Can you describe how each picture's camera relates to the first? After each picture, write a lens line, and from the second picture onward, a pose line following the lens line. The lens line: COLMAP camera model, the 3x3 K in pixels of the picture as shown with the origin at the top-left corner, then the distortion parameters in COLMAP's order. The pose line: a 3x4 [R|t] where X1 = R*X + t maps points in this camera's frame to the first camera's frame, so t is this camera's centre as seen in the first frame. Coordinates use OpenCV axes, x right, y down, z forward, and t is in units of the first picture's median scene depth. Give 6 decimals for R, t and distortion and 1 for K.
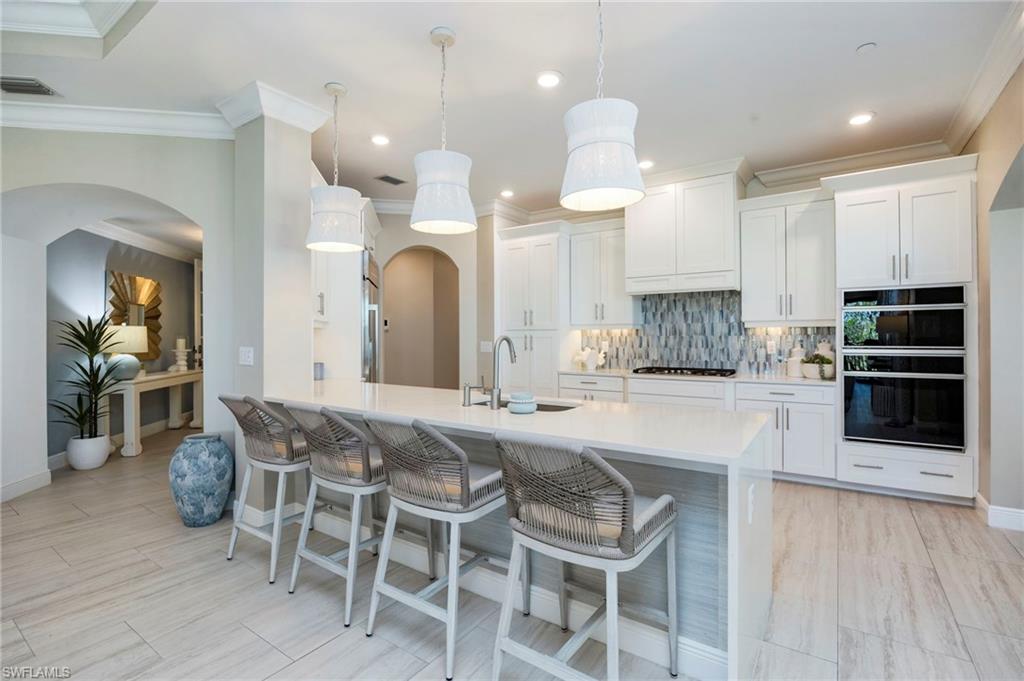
lens RADIAL K [[479.4, 0, 515.5], [0, 479.4, 336.2], [0, 0, 1]] dist [-0.001850, -0.000262]
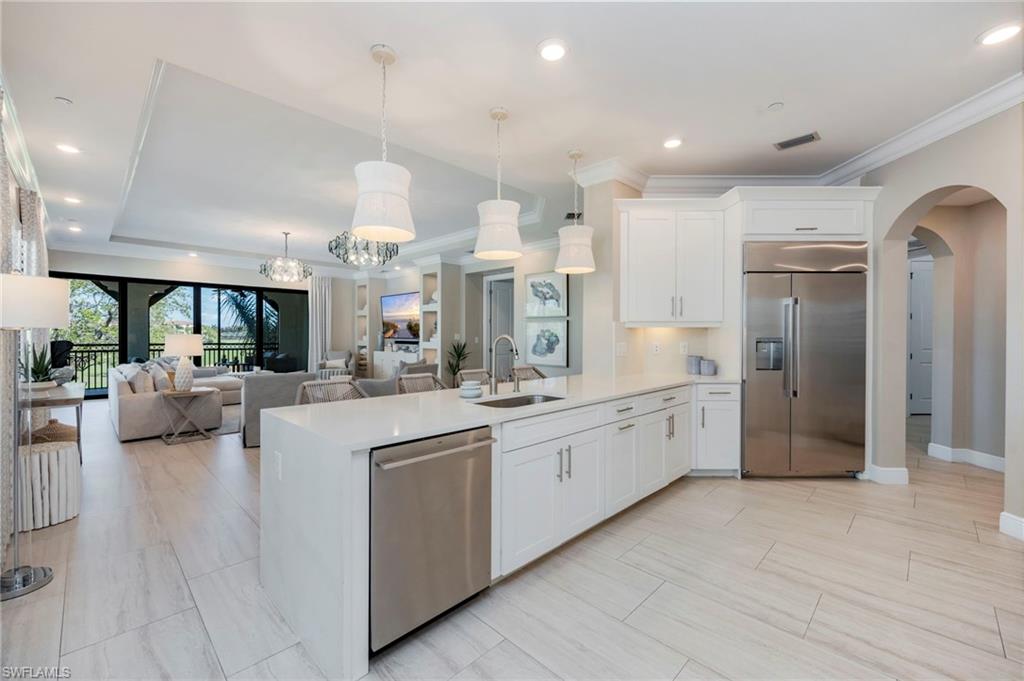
lens RADIAL K [[420.4, 0, 511.2], [0, 420.4, 337.8], [0, 0, 1]] dist [0.000879, -0.000038]
pose [[-0.179168, 0.007076, -0.983793, 0.507742], [0.001885, 0.999975, 0.006849, -0.002263], [0.983817, -0.000627, -0.179177, 0.633451]]
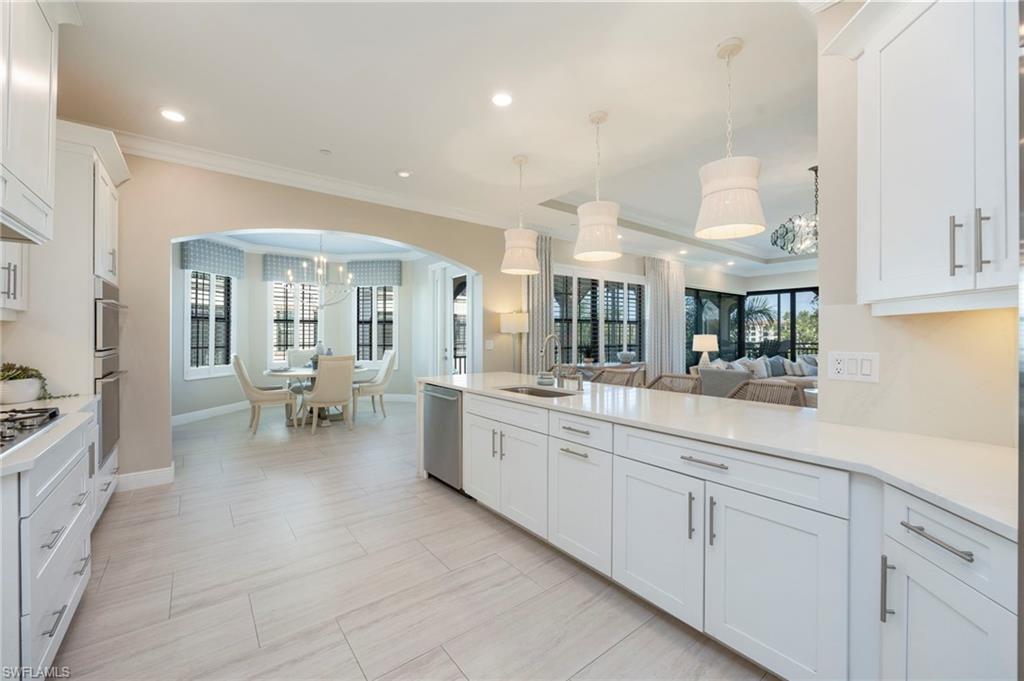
lens RADIAL K [[412.0, 0, 511.4], [0, 412.0, 336.8], [0, 0, 1]] dist [-0.001313, -0.000051]
pose [[-0.951328, 0.001157, 0.308177, -0.139703], [0.000122, 0.999994, -0.003379, 0.002632], [-0.308179, -0.003177, -0.951323, 1.109868]]
